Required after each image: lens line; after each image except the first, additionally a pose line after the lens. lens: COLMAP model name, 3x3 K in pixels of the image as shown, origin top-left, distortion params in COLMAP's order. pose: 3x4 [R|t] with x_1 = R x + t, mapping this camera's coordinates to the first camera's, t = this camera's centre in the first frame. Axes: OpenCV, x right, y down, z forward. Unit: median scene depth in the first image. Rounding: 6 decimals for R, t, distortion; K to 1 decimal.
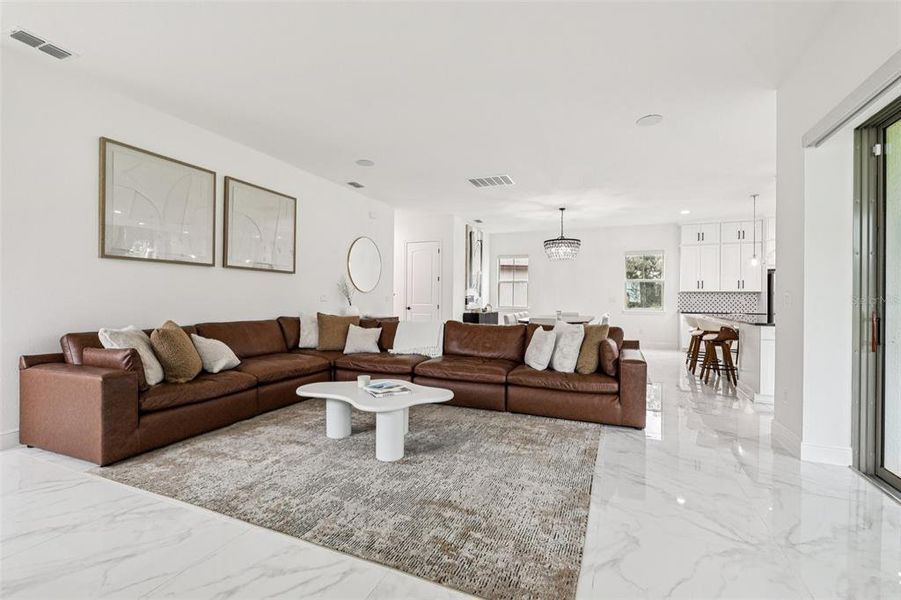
lens RADIAL K [[395.2, 0, 452.8], [0, 395.2, 299.7], [0, 0, 1]] dist [-0.001573, -0.000164]
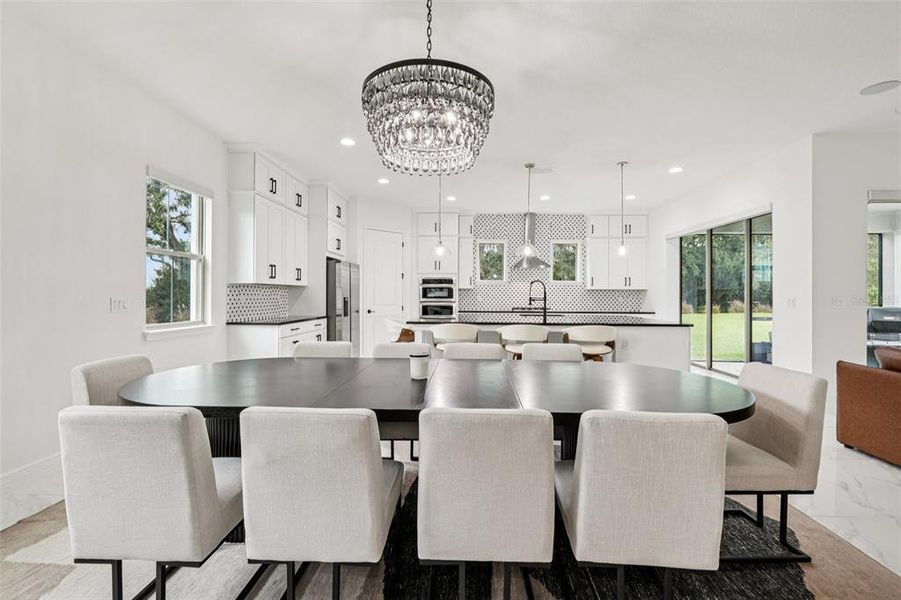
lens RADIAL K [[395.2, 0, 452.8], [0, 395.2, 299.7], [0, 0, 1]] dist [-0.001573, -0.000164]
pose [[-0.374324, -0.012661, 0.927212, 0.008625], [0.001130, 0.999900, 0.014110, -0.004661], [-0.927297, 0.006329, -0.374272, 0.921031]]
